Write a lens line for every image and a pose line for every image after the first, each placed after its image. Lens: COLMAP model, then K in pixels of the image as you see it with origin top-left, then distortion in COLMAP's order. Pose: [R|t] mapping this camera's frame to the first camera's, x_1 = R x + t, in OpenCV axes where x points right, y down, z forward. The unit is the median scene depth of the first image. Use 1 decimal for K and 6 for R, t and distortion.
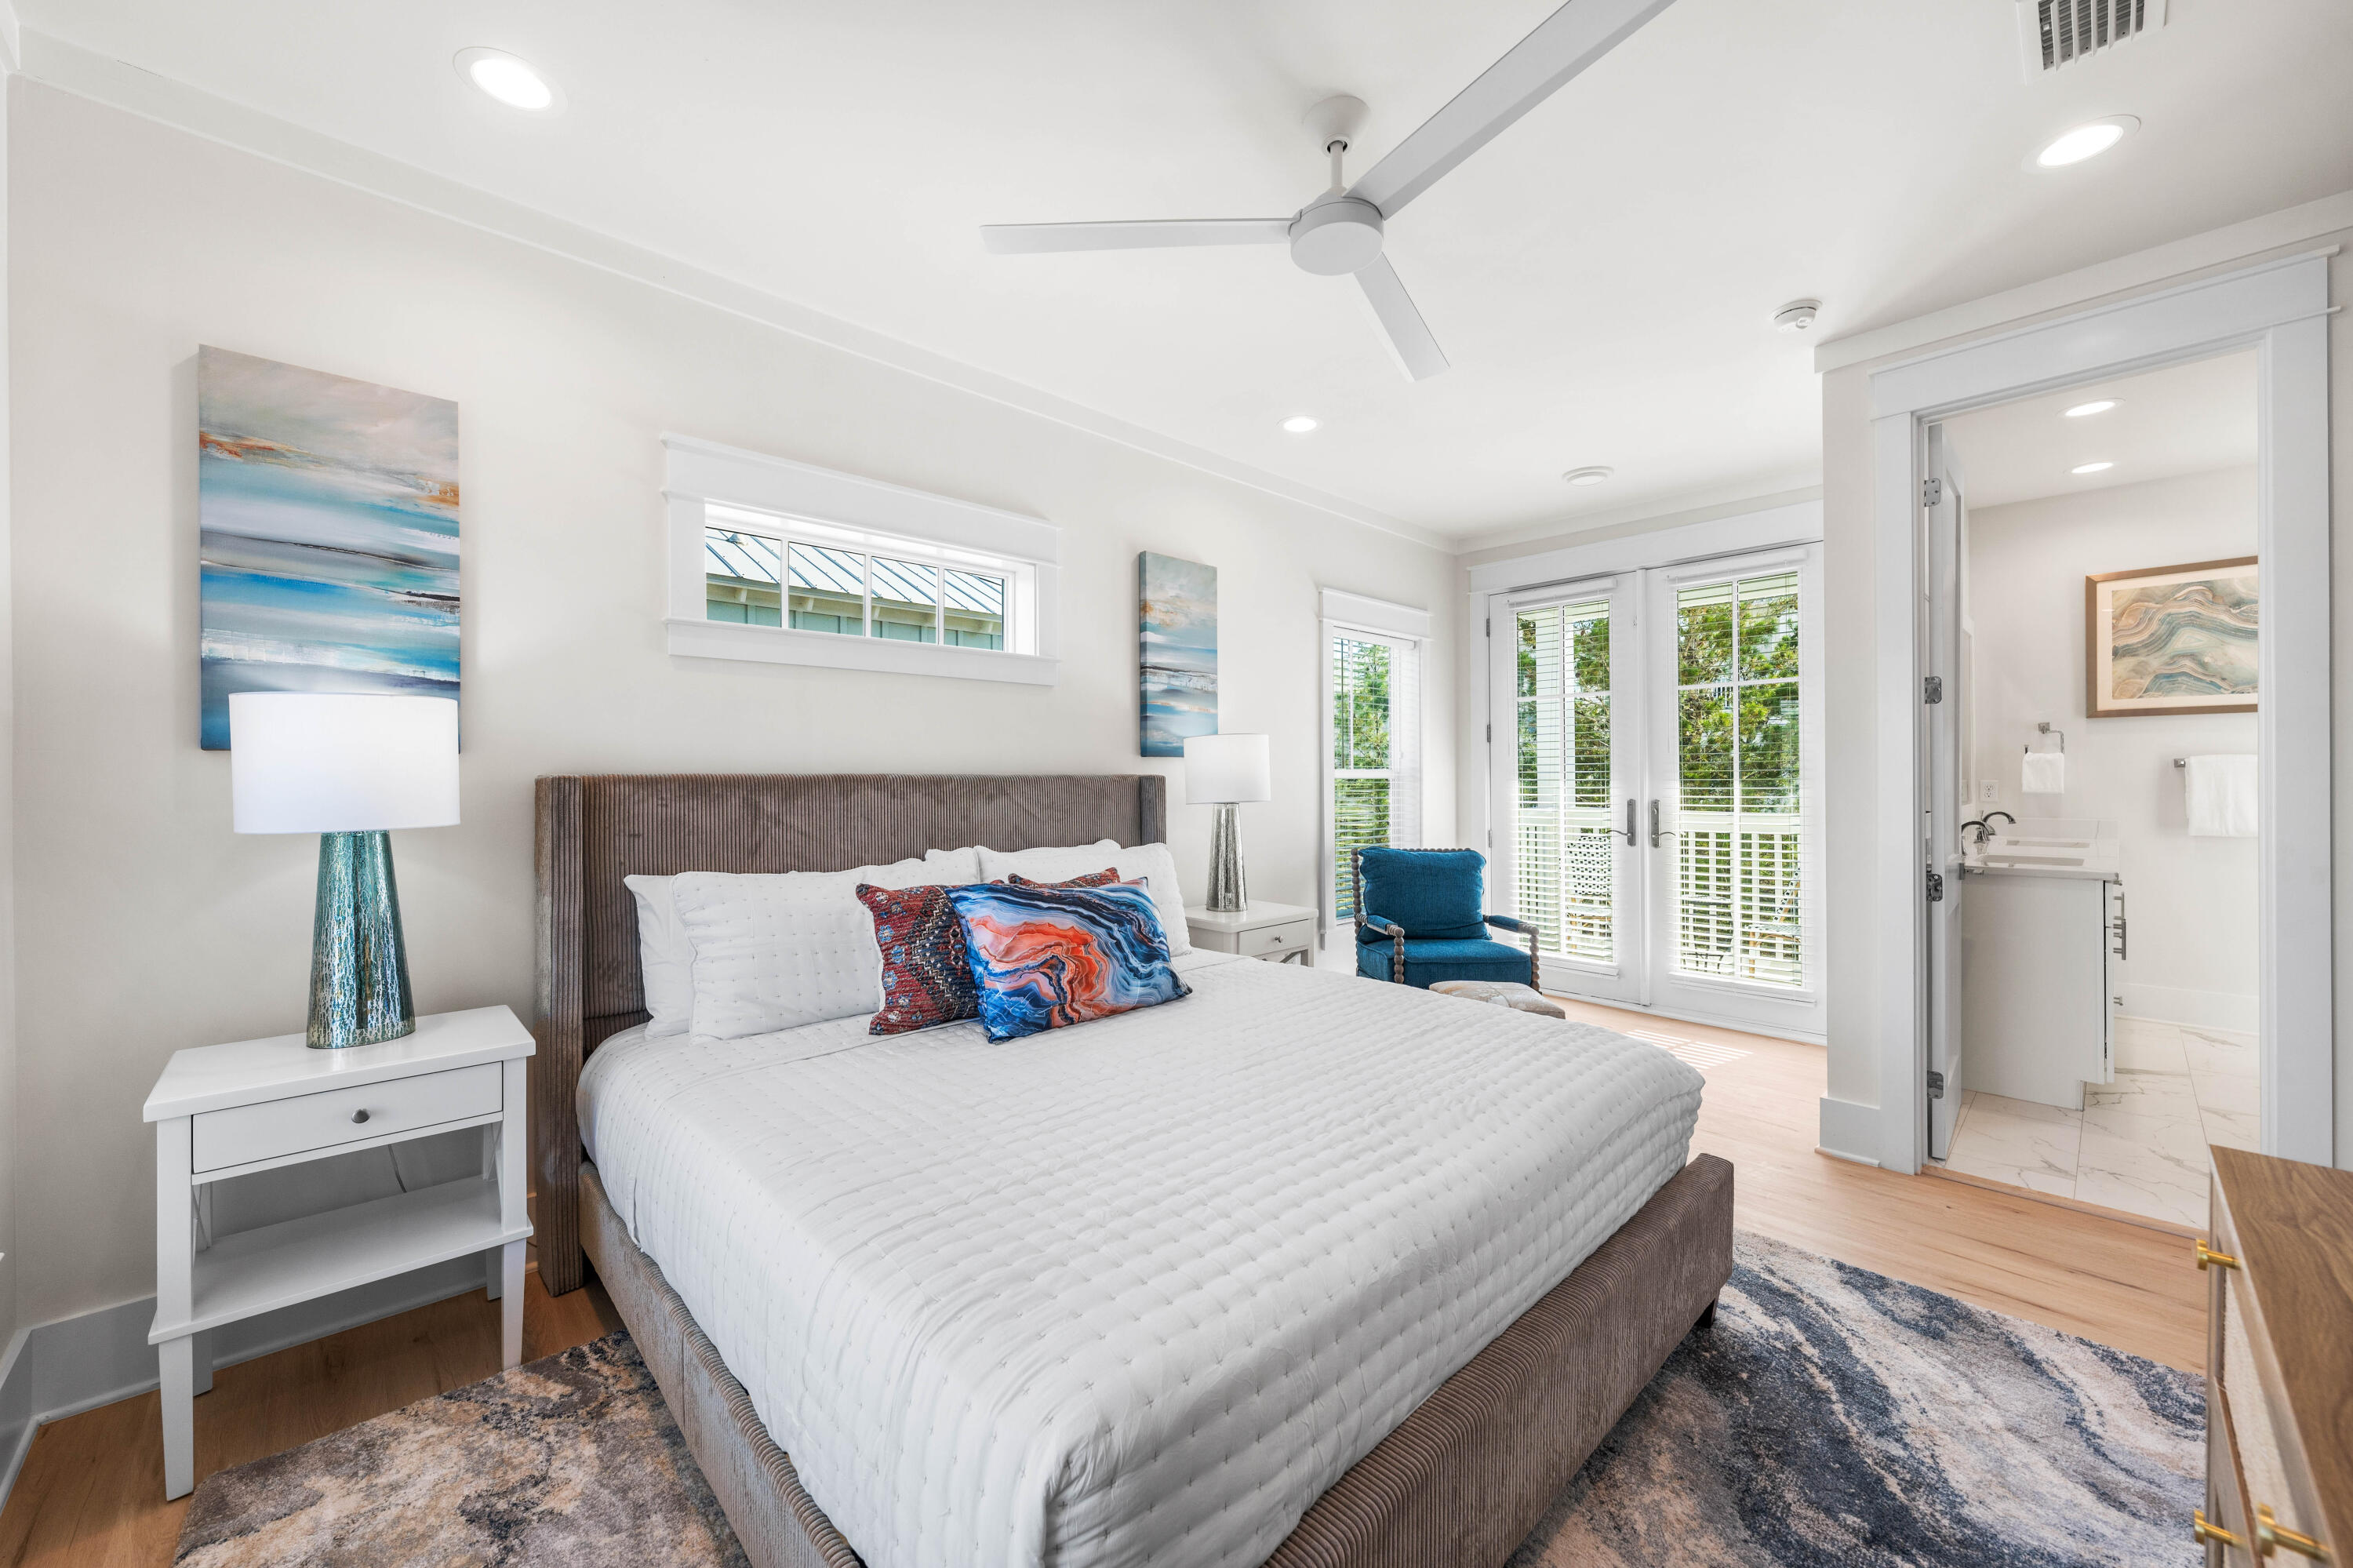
lens RADIAL K [[918.0, 0, 1176.5], [0, 918.0, 784.0], [0, 0, 1]] dist [-0.000082, 0.000552]
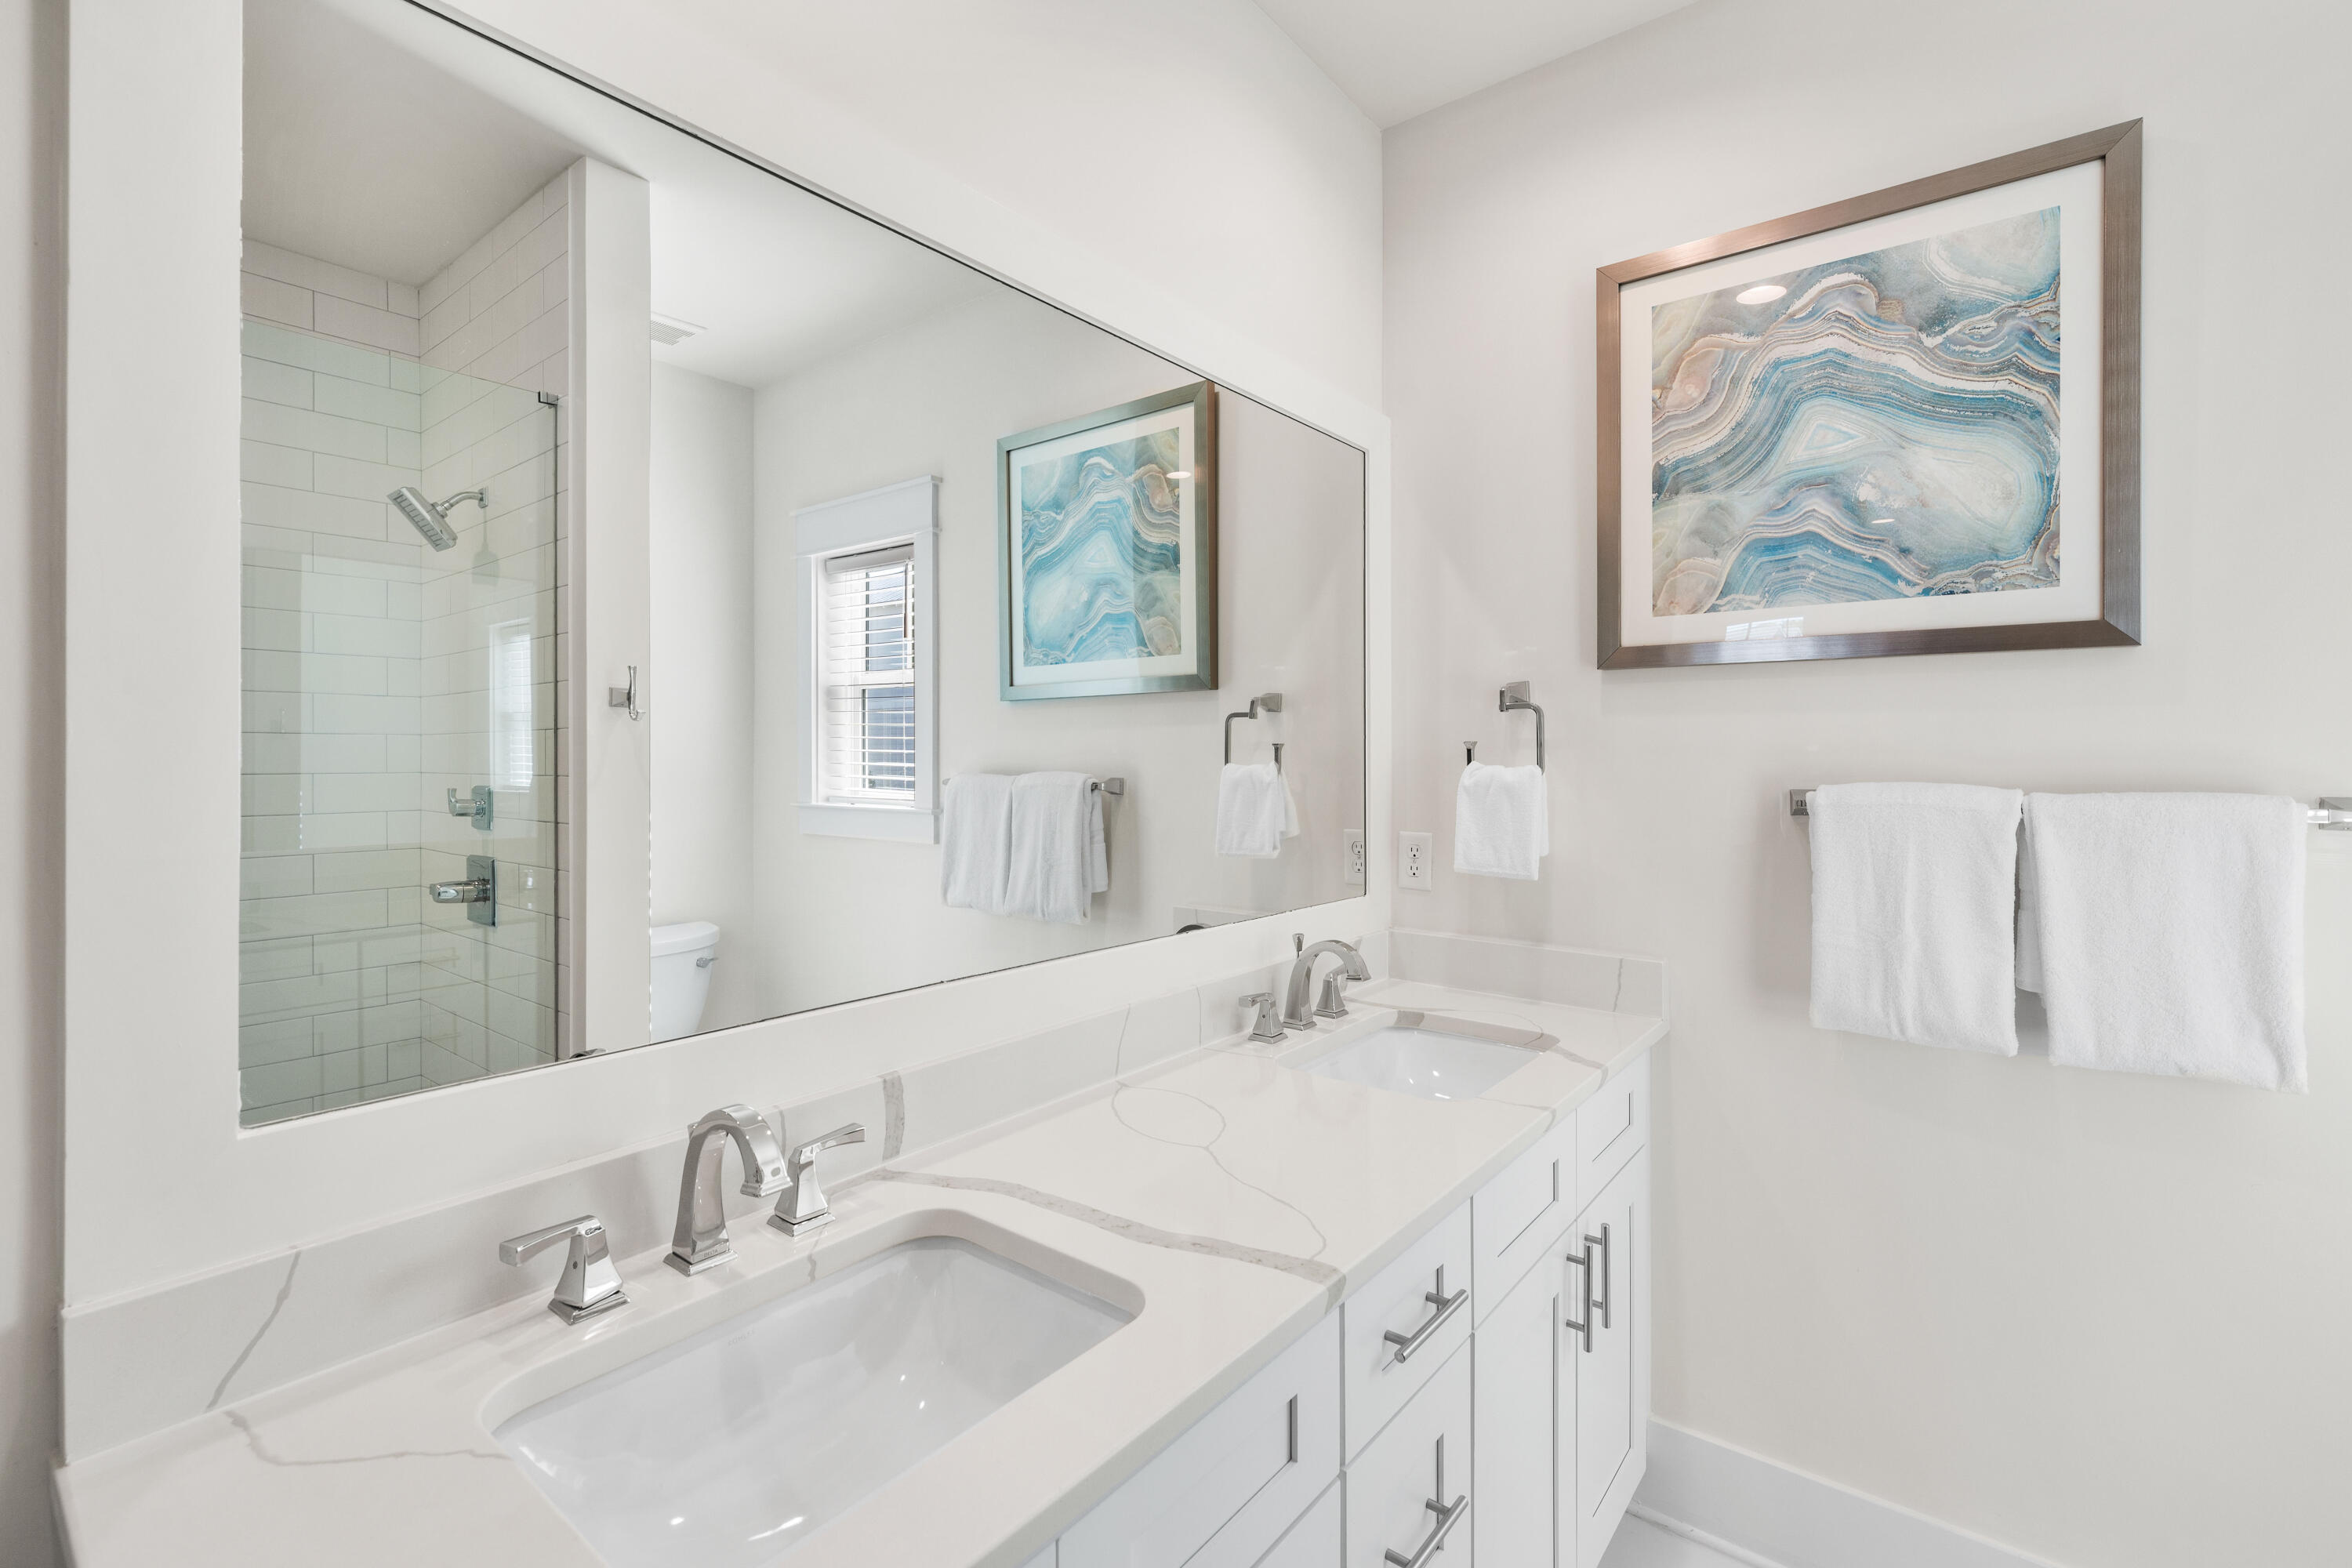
lens RADIAL K [[1057.8, 0, 1178.3], [0, 1057.8, 756.1], [0, 0, 1]] dist [0.000248, 0.000101]
pose [[0.993400, 0.001905, 0.114684, 0.813028], [-0.002048, 0.999997, 0.001123, -0.039493], [-0.114682, -0.001351, 0.993401, 0.634143]]
